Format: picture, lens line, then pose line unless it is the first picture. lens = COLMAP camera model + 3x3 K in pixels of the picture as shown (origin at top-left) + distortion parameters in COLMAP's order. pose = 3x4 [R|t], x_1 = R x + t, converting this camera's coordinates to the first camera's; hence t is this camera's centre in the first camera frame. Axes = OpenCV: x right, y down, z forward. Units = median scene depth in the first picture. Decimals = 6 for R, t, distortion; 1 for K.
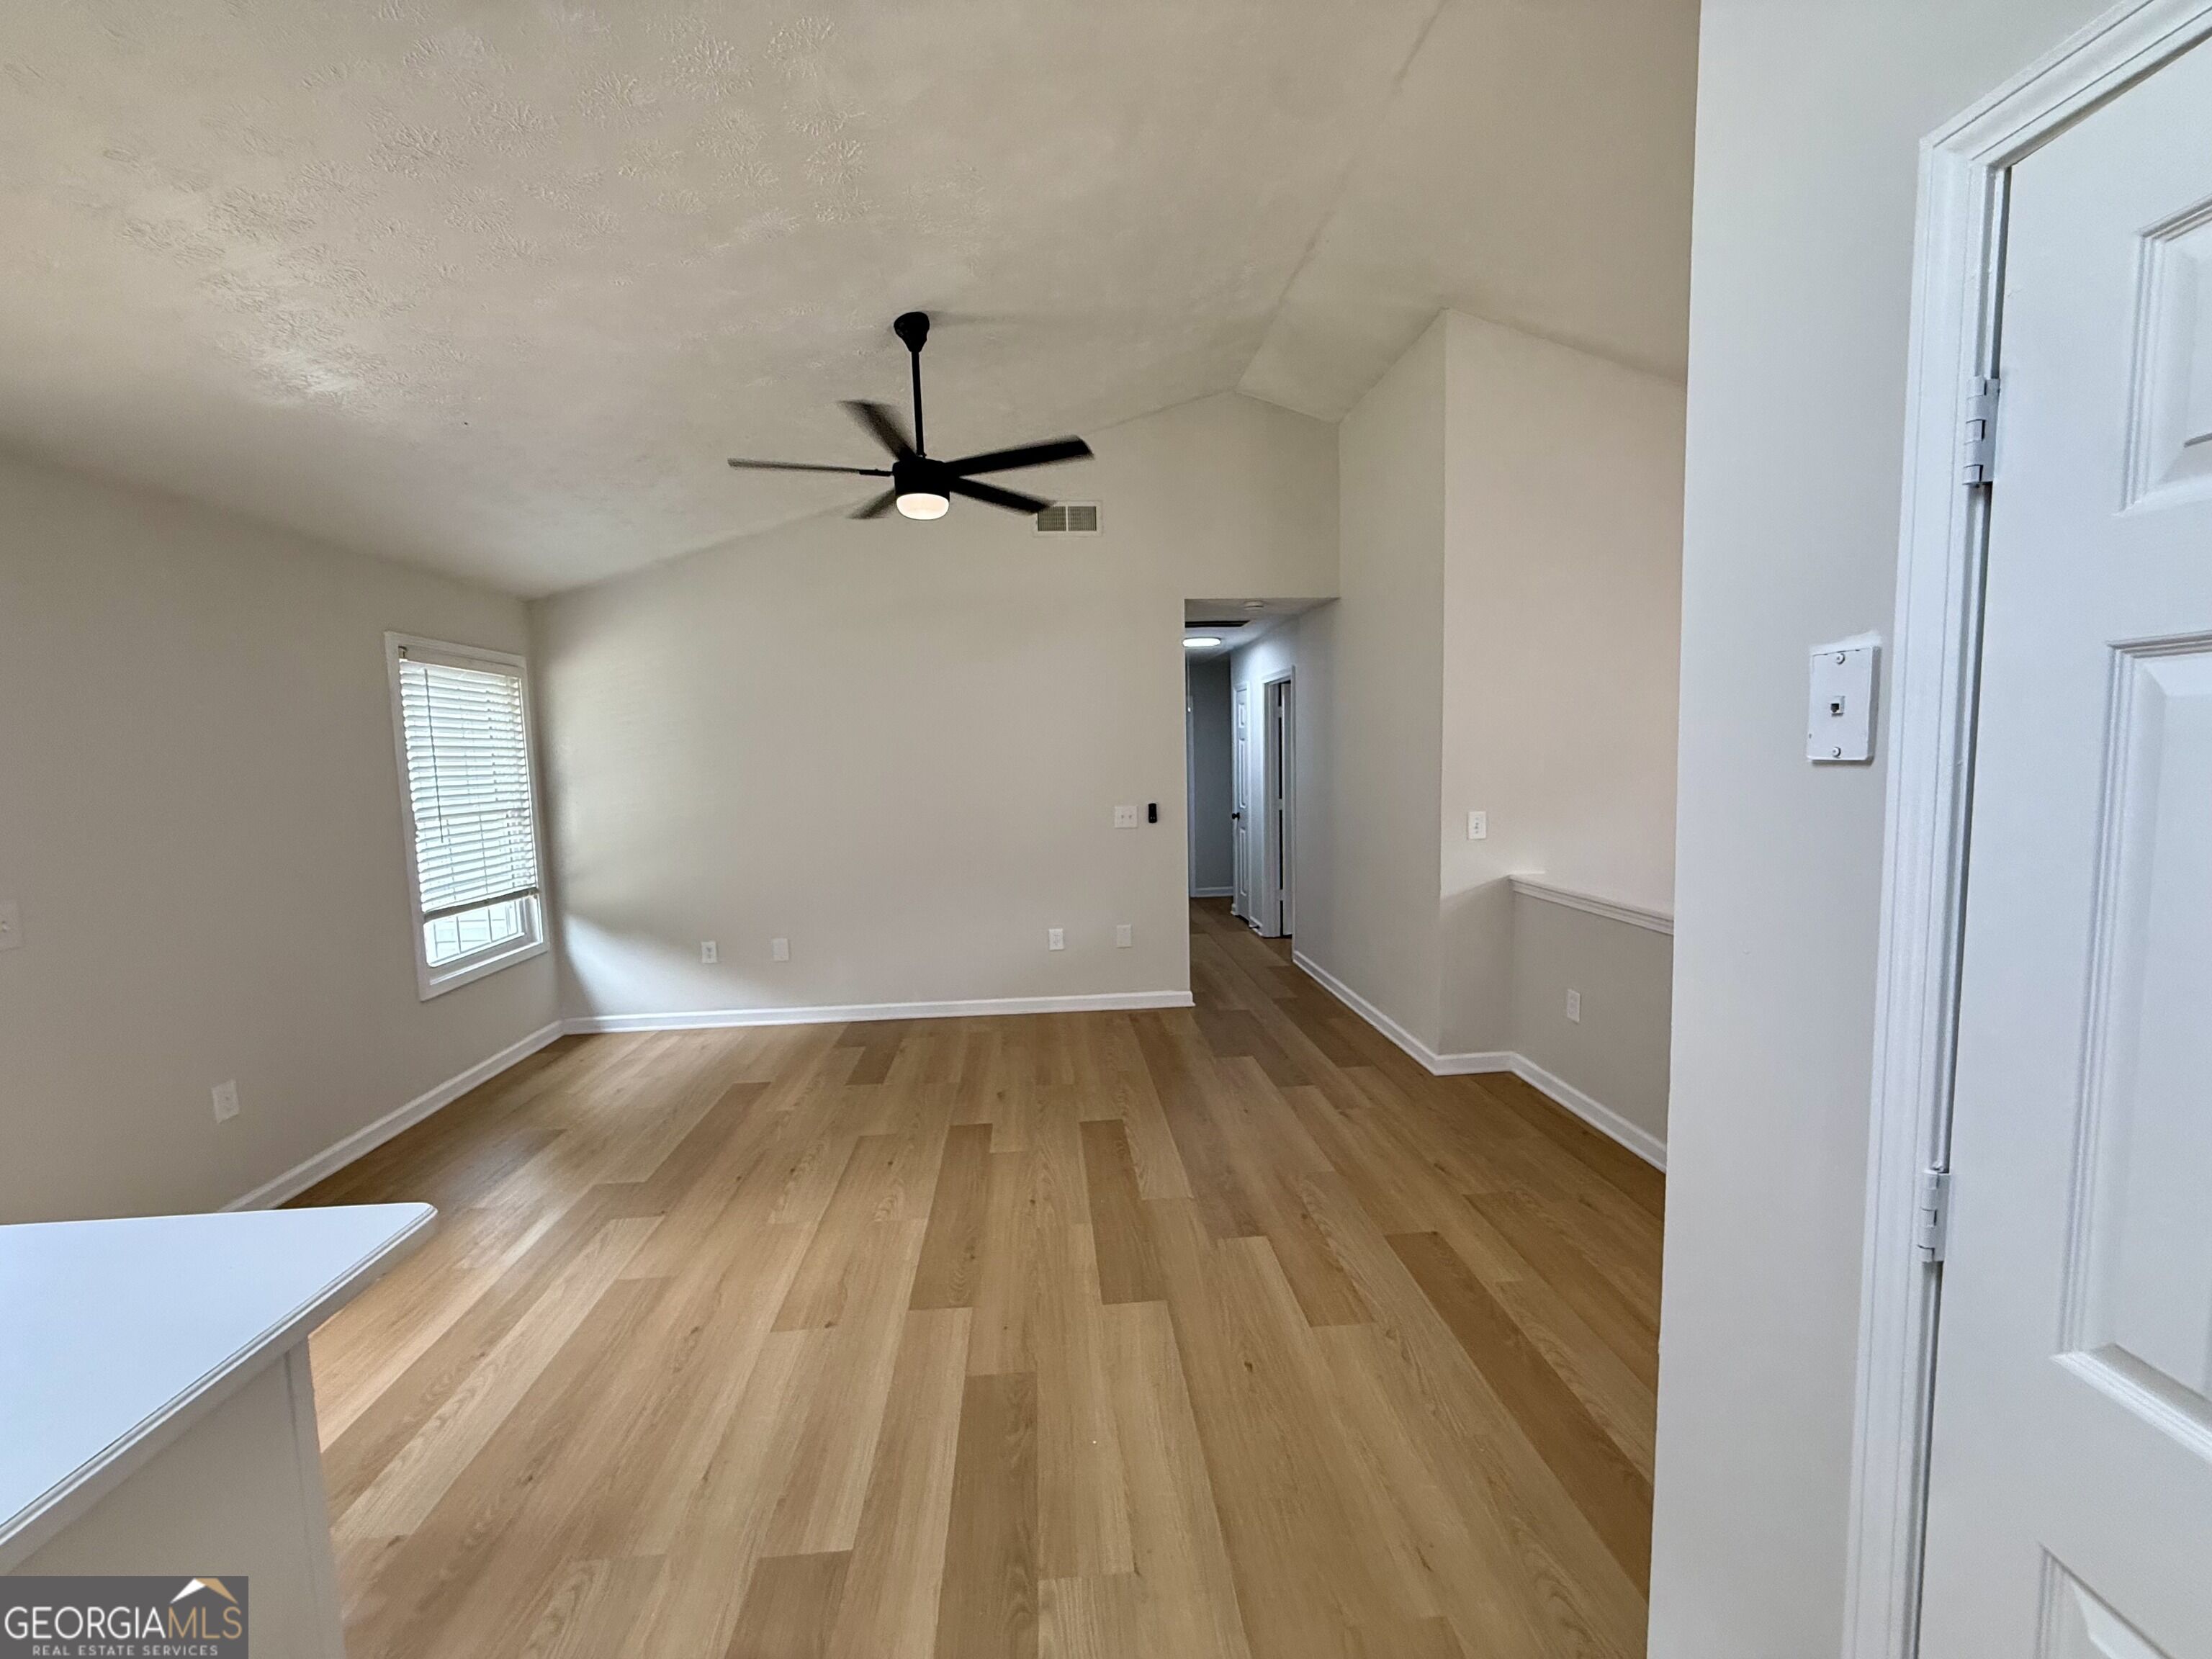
lens RADIAL K [[872.7, 0, 1106.0], [0, 872.7, 829.5], [0, 0, 1]] dist [-0.000139, -0.000003]
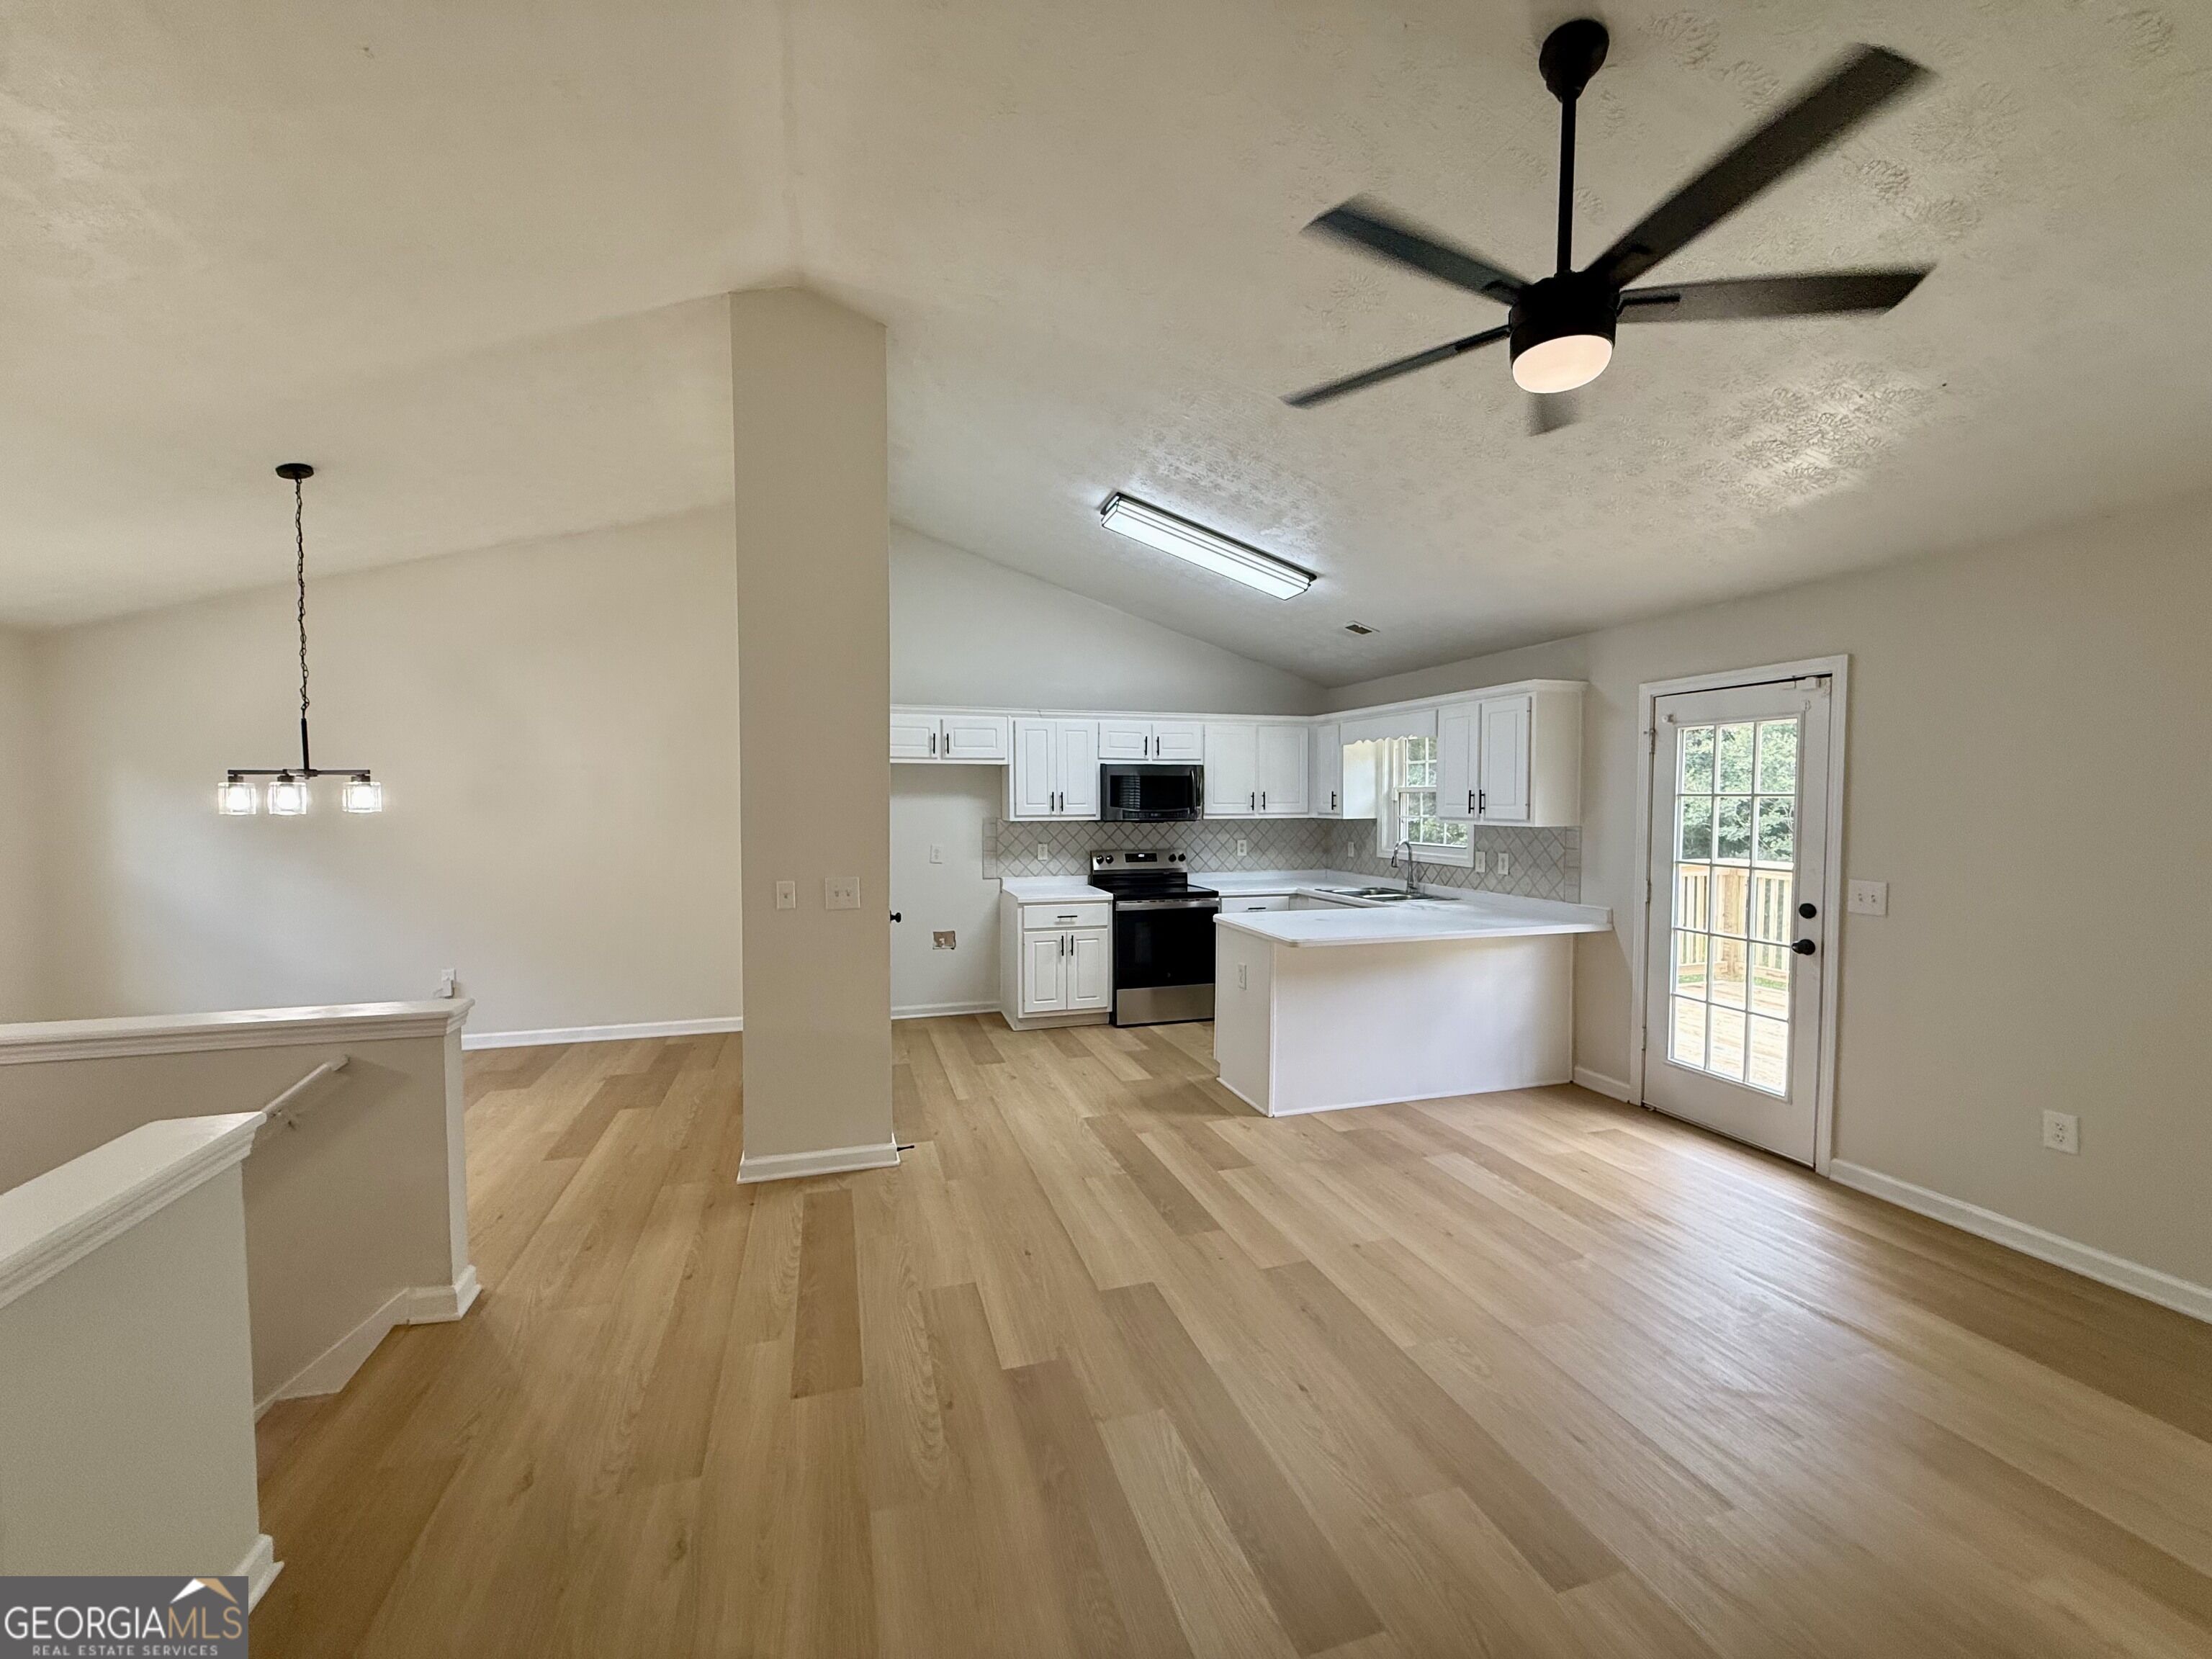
lens RADIAL K [[872.7, 0, 1106.0], [0, 872.7, 829.5], [0, 0, 1]] dist [-0.000139, -0.000003]
pose [[-0.974187, 0.034783, -0.223049, 0.280766], [0.005682, 0.991523, 0.129804, -0.184830], [0.225673, 0.125186, -0.966126, 1.948226]]
